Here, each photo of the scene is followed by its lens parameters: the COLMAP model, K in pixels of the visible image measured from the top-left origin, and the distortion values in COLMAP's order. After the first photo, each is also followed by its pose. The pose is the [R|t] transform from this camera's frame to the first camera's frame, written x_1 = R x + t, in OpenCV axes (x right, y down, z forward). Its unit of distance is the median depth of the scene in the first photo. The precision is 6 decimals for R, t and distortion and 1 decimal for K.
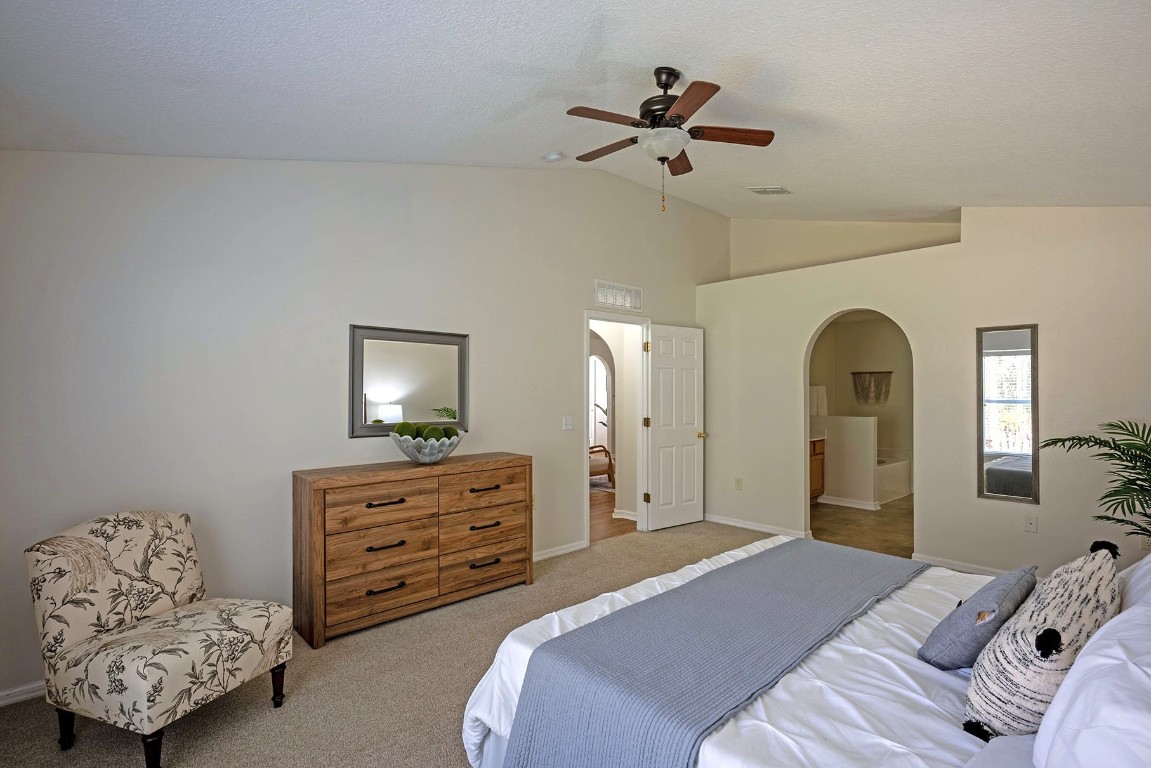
lens RADIAL K [[552.2, 0, 566.3], [0, 552.2, 386.4], [0, 0, 1]] dist [-0.007870, 0.006372]
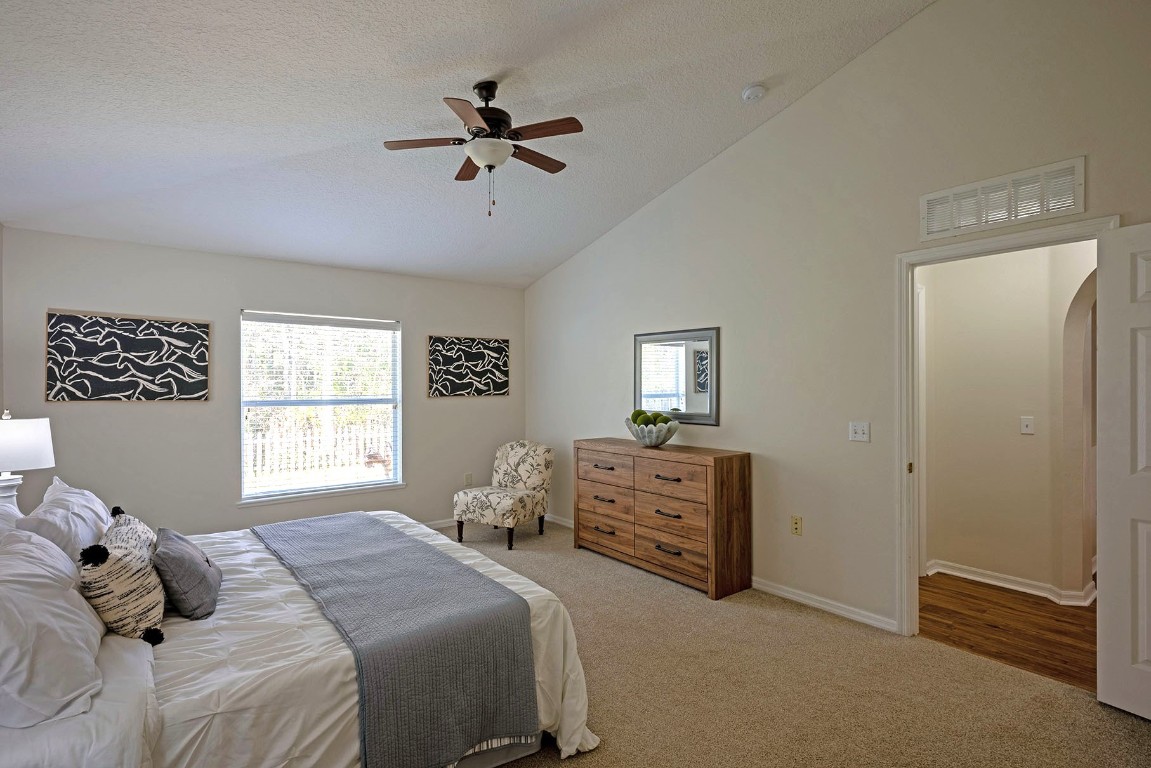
lens RADIAL K [[552.2, 0, 579.0], [0, 552.2, 391.8], [0, 0, 1]] dist [-0.007870, 0.006372]
pose [[-0.058959, 0.016517, -0.998124, 0.939379], [0.010352, 0.999819, 0.015933, 0.004473], [0.998207, -0.009393, -0.059119, 0.937544]]
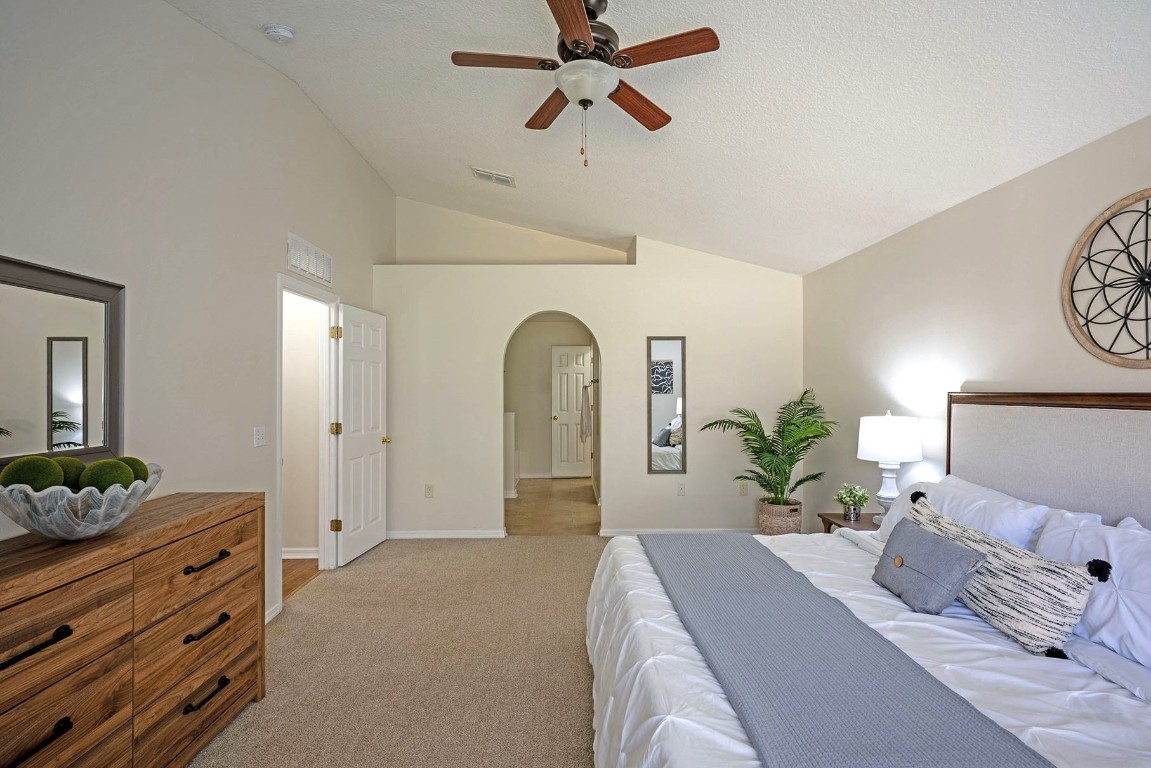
lens RADIAL K [[552.2, 0, 569.4], [0, 552.2, 382.4], [0, 0, 1]] dist [-0.007870, 0.006372]
pose [[0.661517, 0.005118, 0.749913, -0.340430], [-0.001919, 0.999985, -0.005132, 0.003965], [-0.749928, 0.001955, 0.661516, 0.362932]]
